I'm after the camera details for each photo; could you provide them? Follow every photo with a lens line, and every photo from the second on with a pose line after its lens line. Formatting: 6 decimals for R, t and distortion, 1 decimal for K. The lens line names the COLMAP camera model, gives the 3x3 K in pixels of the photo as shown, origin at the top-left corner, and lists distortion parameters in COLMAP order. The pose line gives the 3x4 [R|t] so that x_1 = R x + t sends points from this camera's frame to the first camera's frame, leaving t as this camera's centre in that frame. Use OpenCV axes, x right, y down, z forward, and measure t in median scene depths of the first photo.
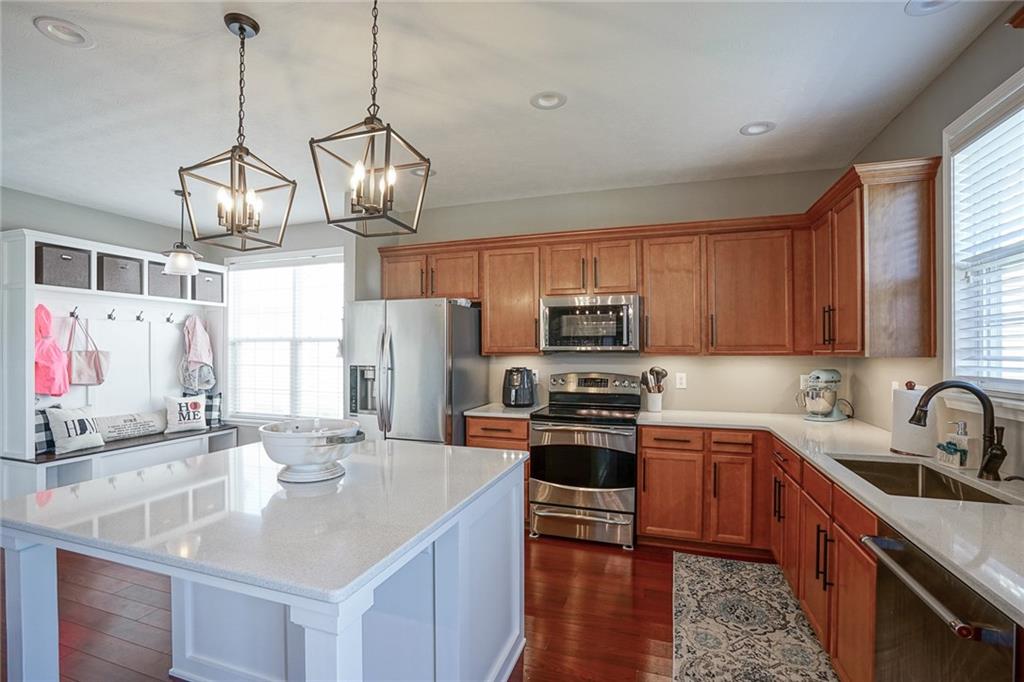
lens RADIAL K [[471.5, 0, 502.1], [0, 471.5, 347.3], [0, 0, 1]] dist [-0.052413, 0.016174]
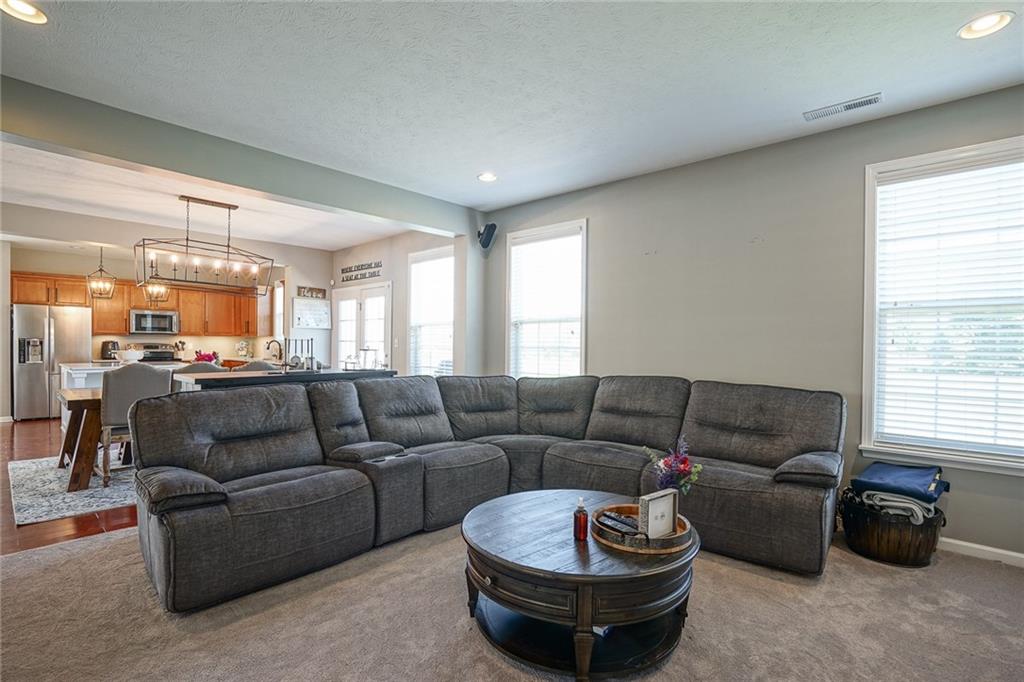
lens RADIAL K [[471.5, 0, 501.5], [0, 471.5, 350.0], [0, 0, 1]] dist [-0.052413, 0.016174]
pose [[0.390802, -0.009699, 0.920424, -1.393639], [-0.011885, 0.999808, 0.015582, 0.037942], [-0.920398, -0.017028, 0.390612, -1.680415]]
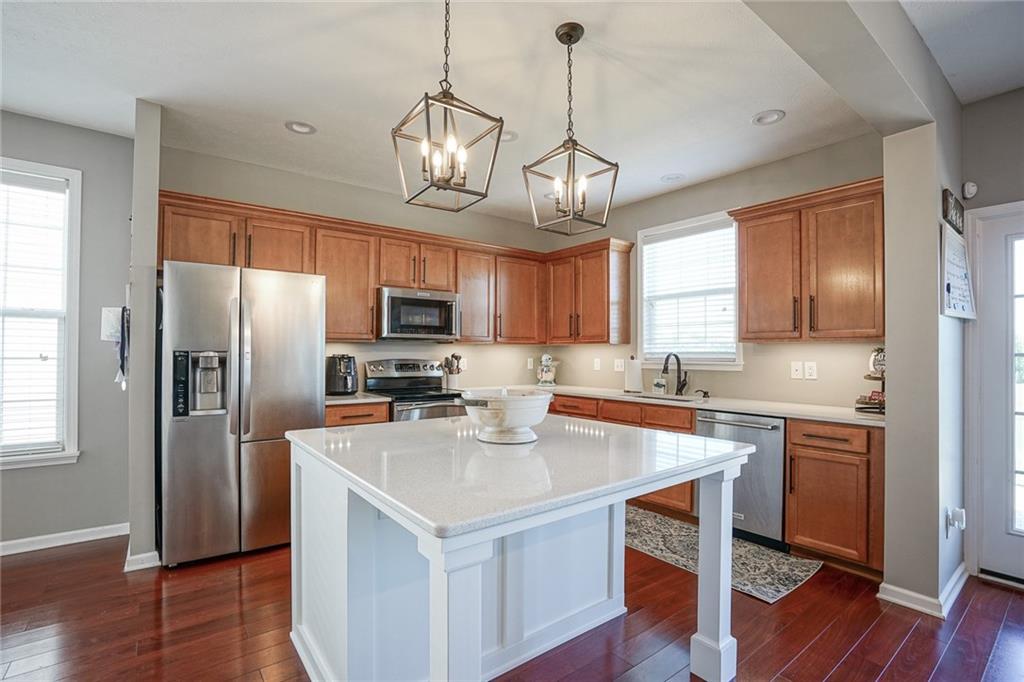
lens RADIAL K [[471.5, 0, 502.7], [0, 471.5, 348.8], [0, 0, 1]] dist [-0.052413, 0.016174]
pose [[0.558878, 0.008760, 0.829204, -0.701989], [-0.009638, 0.999945, -0.004068, 0.037614], [-0.829194, -0.005718, 0.558932, 0.215957]]
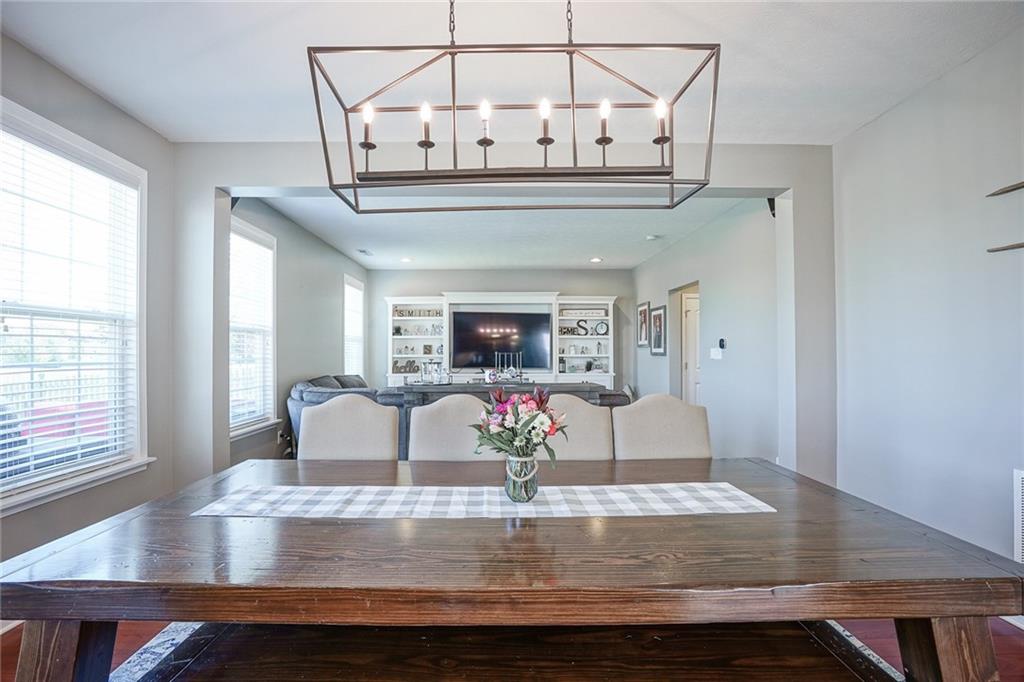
lens RADIAL K [[471.5, 0, 508.2], [0, 471.5, 349.2], [0, 0, 1]] dist [-0.052413, 0.016174]
pose [[-0.936642, -0.003224, -0.350274, -0.230739], [0.001515, 0.999911, -0.013253, 0.037631], [0.350286, -0.012944, -0.936553, 0.179854]]
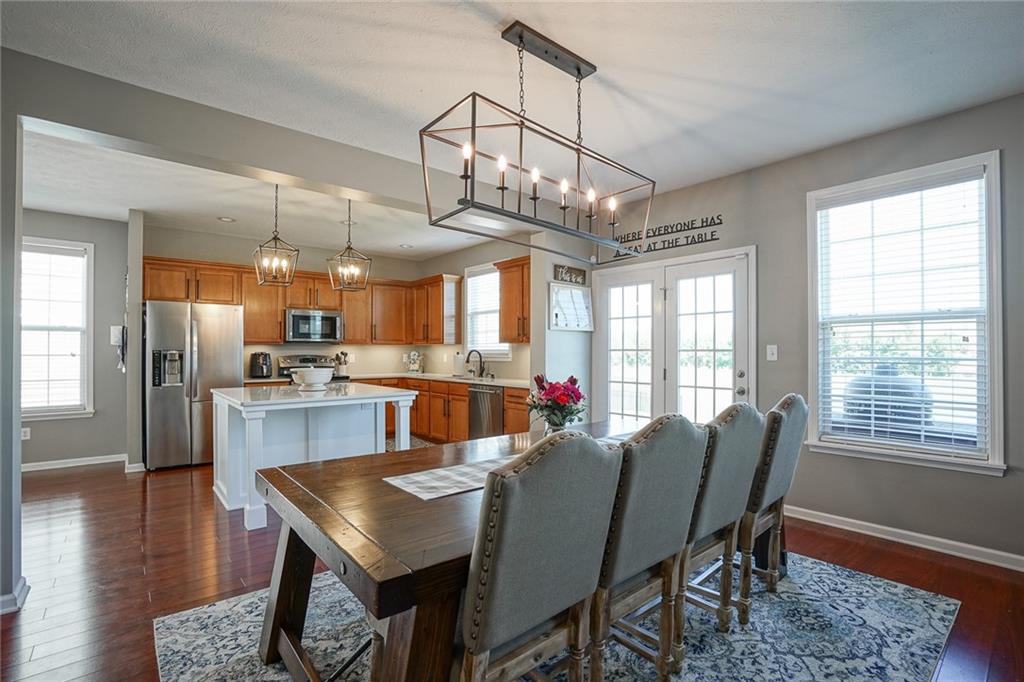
lens RADIAL K [[471.5, 0, 501.2], [0, 471.5, 348.7], [0, 0, 1]] dist [-0.052413, 0.016174]
pose [[0.517843, 0.002227, 0.855473, -1.021835], [-0.003955, 0.999992, -0.000209, 0.034218], [-0.855466, -0.003275, 0.517848, -0.535390]]
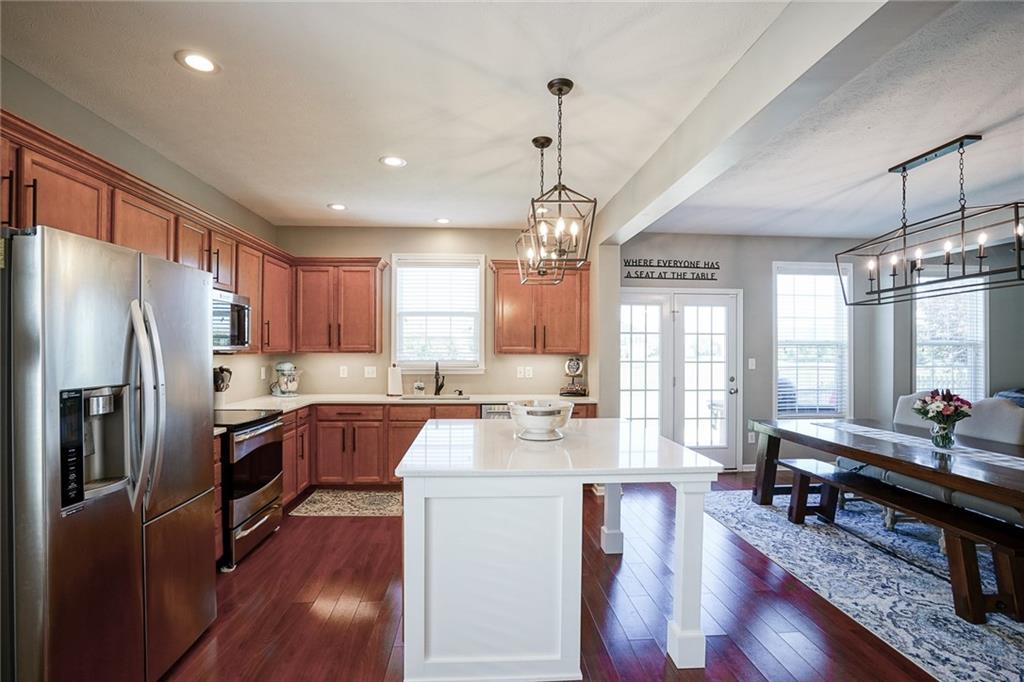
lens RADIAL K [[471.5, 0, 499.6], [0, 471.5, 347.6], [0, 0, 1]] dist [-0.052413, 0.016174]
pose [[-0.376344, -0.000053, 0.926480, -0.923906], [-0.009840, 0.999944, -0.003940, -0.000159], [-0.926428, -0.010600, -0.376323, 0.897922]]
